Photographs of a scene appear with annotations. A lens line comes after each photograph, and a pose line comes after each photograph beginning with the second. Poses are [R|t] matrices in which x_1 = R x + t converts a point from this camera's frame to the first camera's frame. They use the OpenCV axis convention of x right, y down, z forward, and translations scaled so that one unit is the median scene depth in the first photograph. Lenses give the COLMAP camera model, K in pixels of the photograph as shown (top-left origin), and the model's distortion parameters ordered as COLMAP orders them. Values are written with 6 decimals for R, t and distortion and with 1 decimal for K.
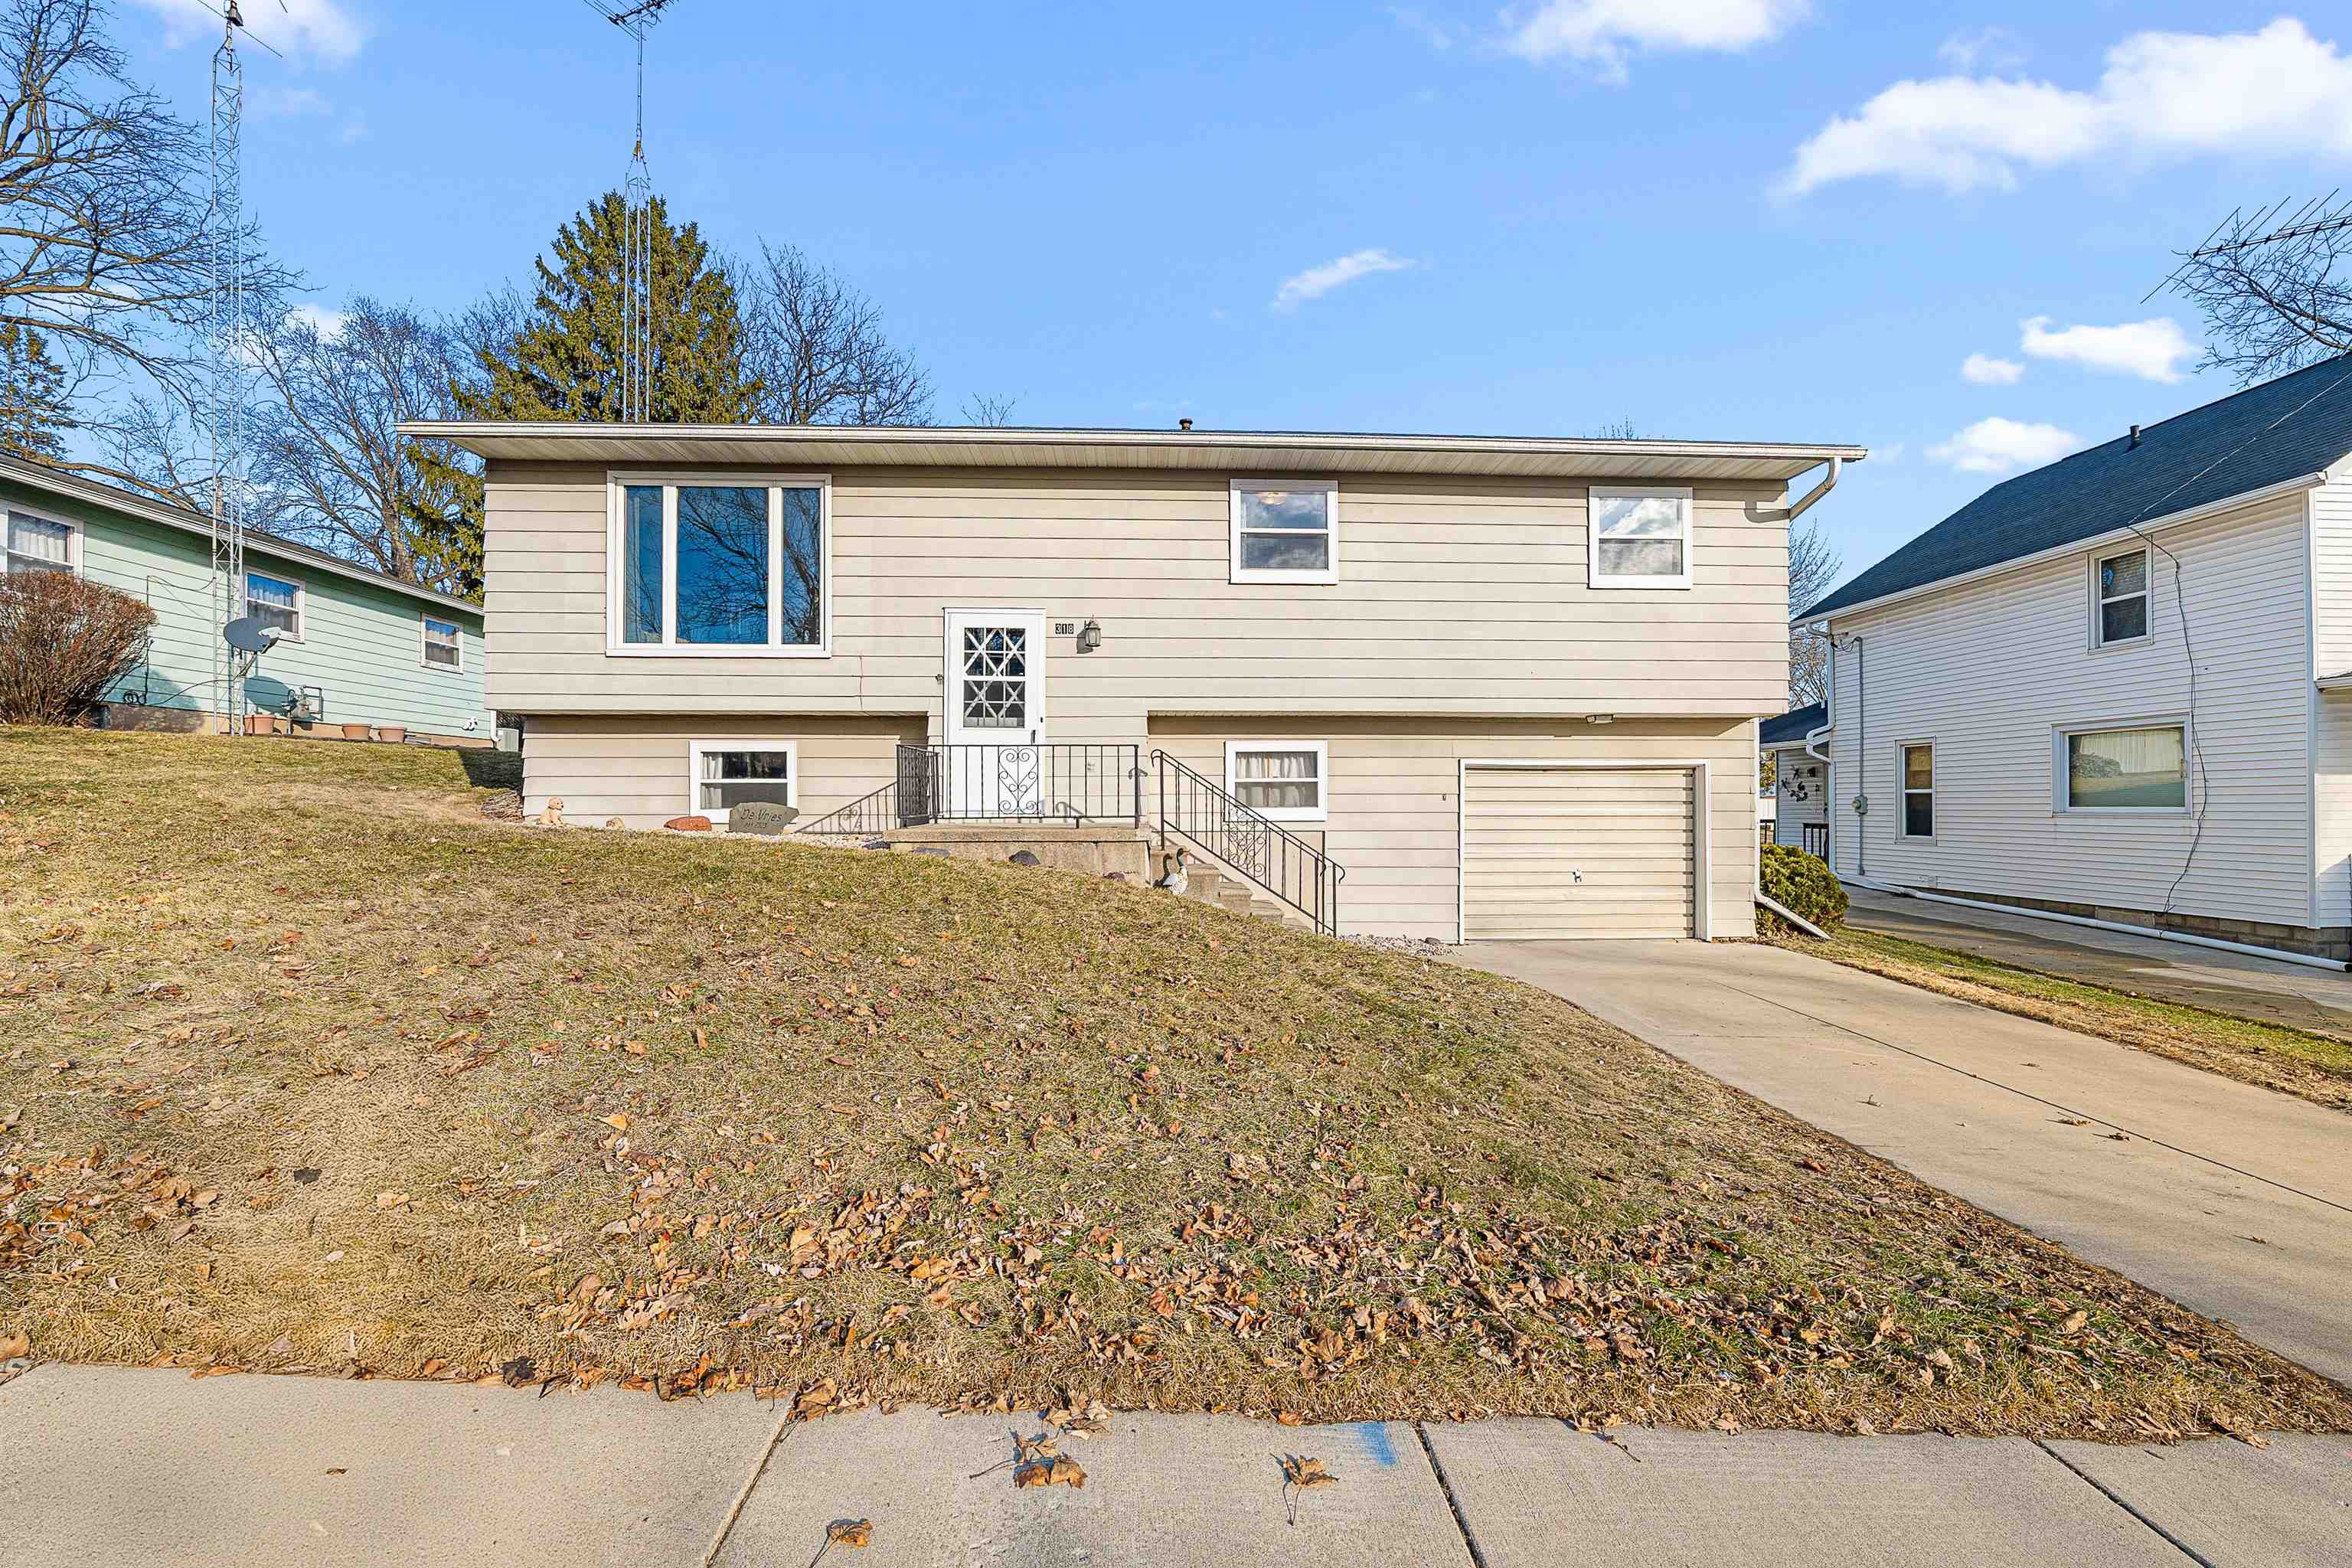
lens RADIAL K [[945.2, 0, 1176.0], [0, 945.2, 784.0], [0, 0, 1]] dist [0.000938, 0.000137]
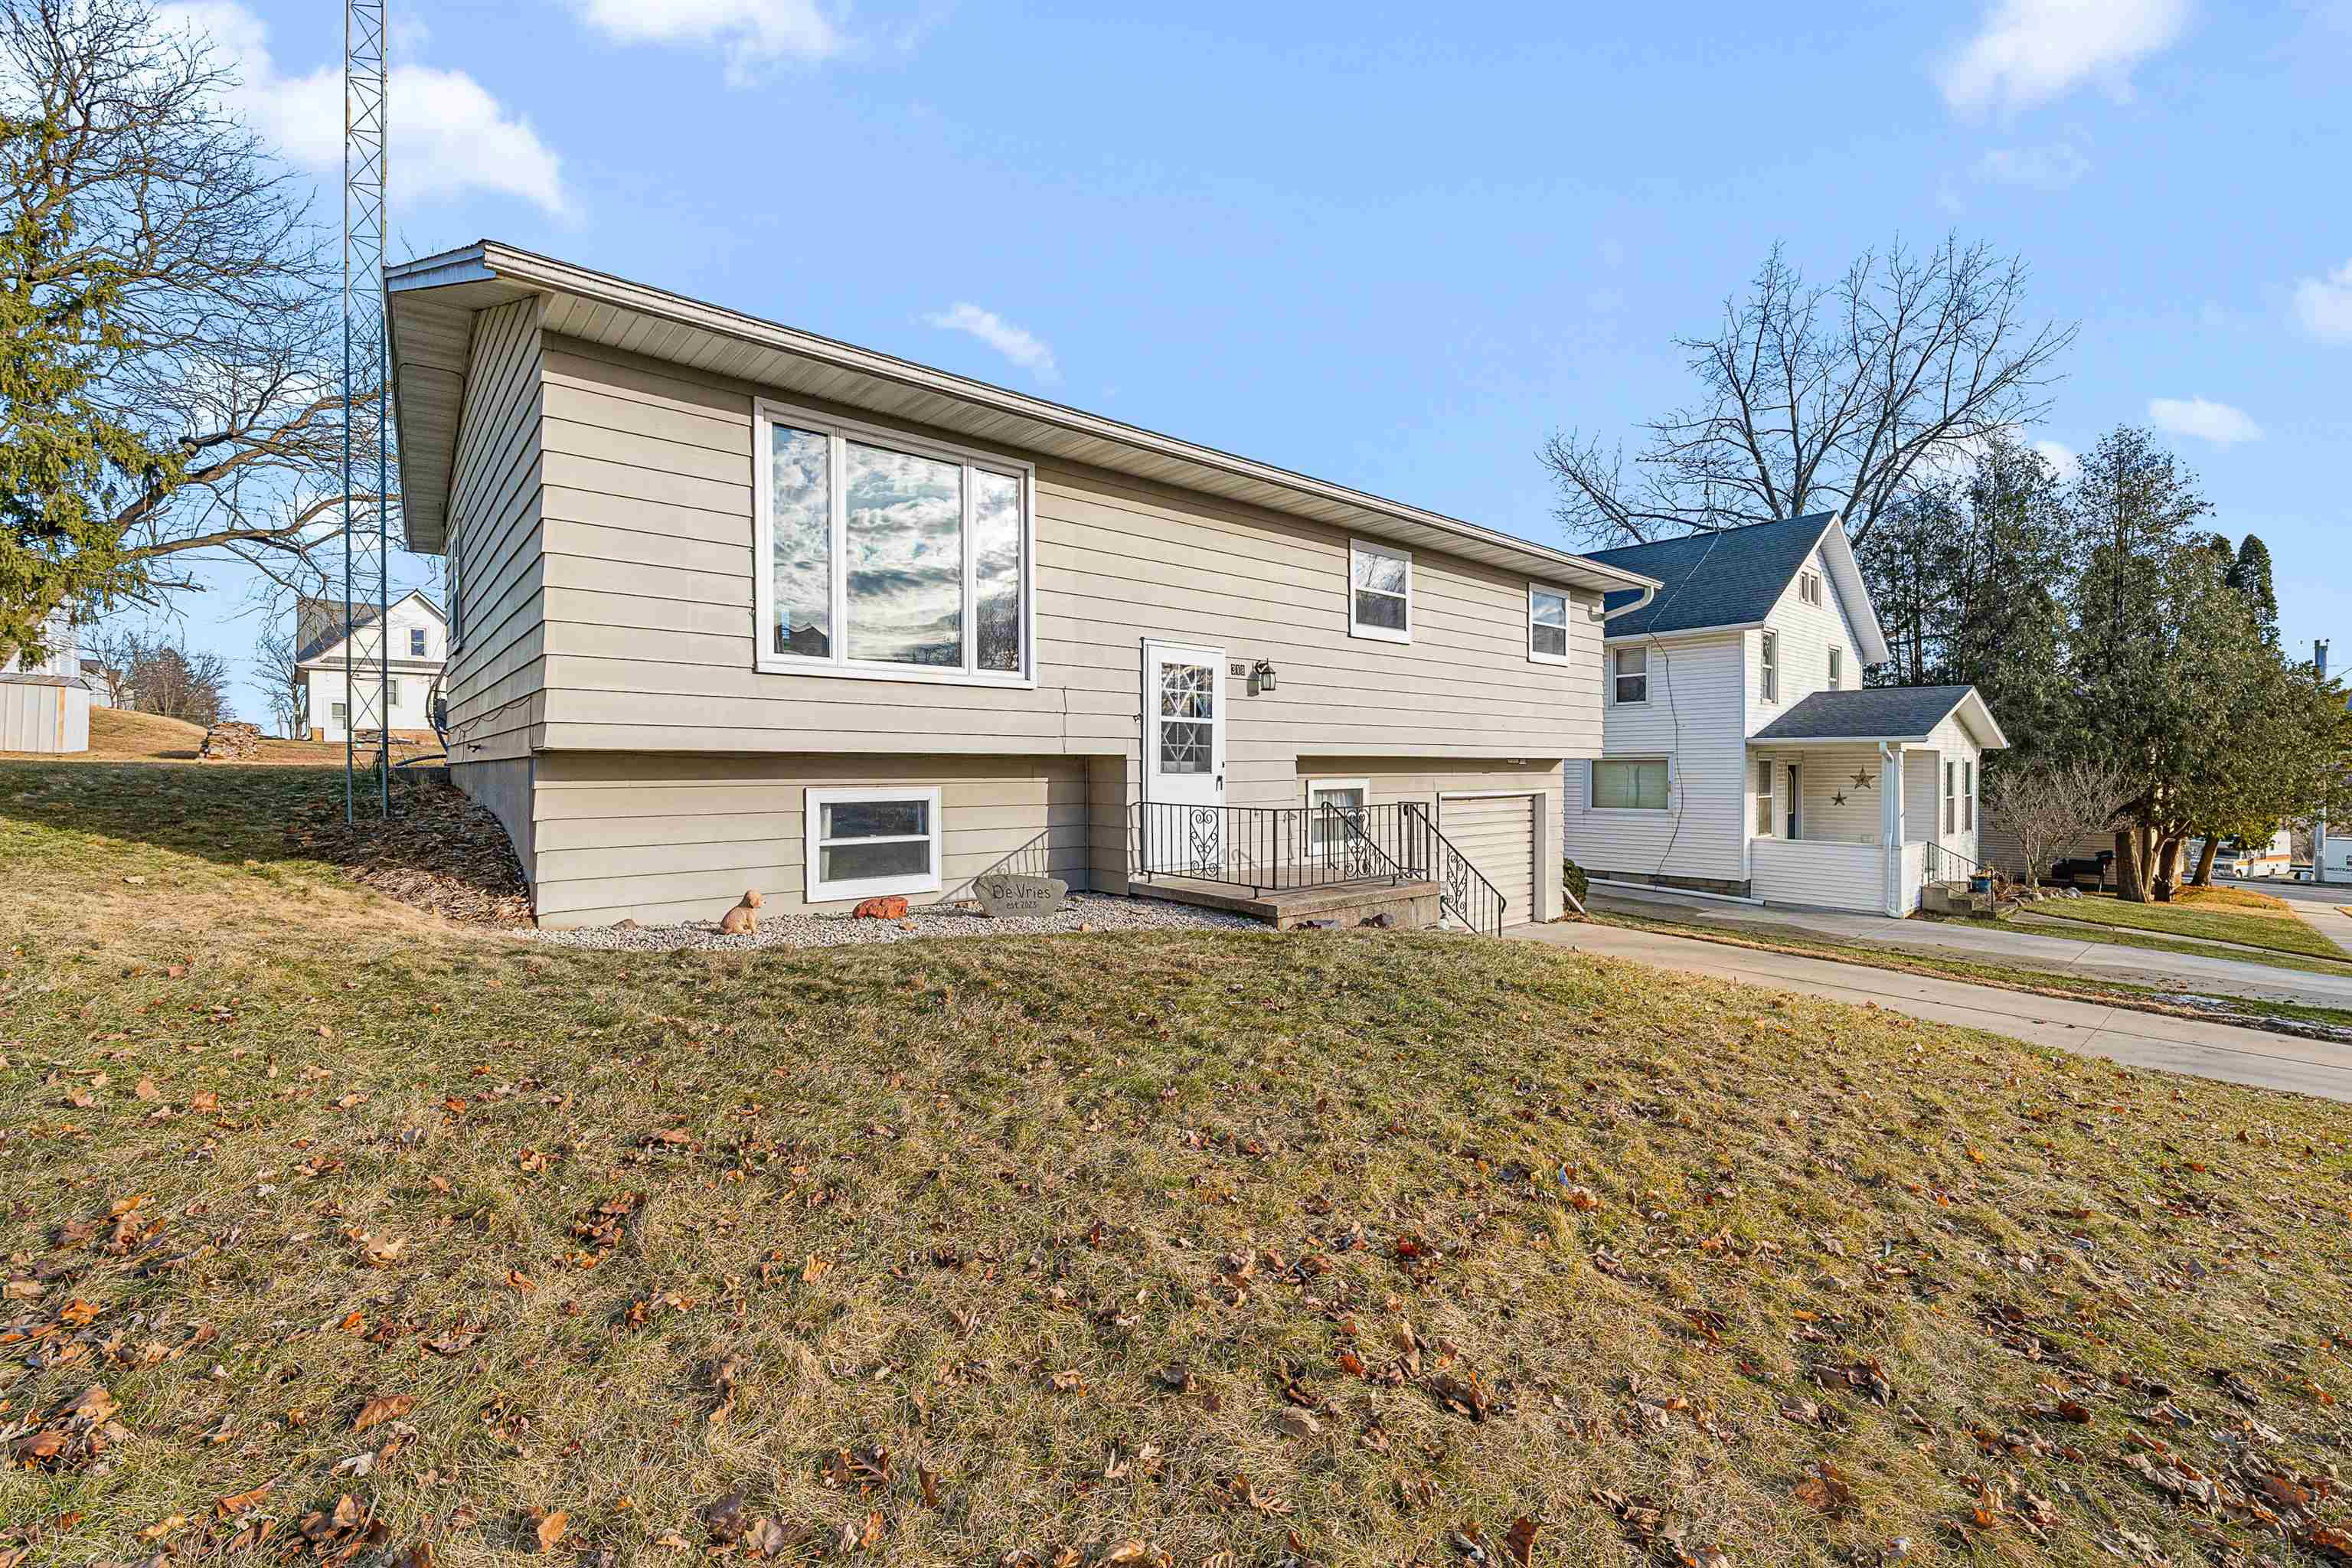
lens RADIAL K [[994.4, 0, 1188.4], [0, 994.4, 777.4], [0, 0, 1]] dist [-0.012486, 0.000253]
pose [[0.772052, -0.007137, 0.635520, -0.800492], [-0.012797, 0.999560, 0.026771, -0.081190], [-0.635431, -0.028802, 0.771621, 0.246948]]
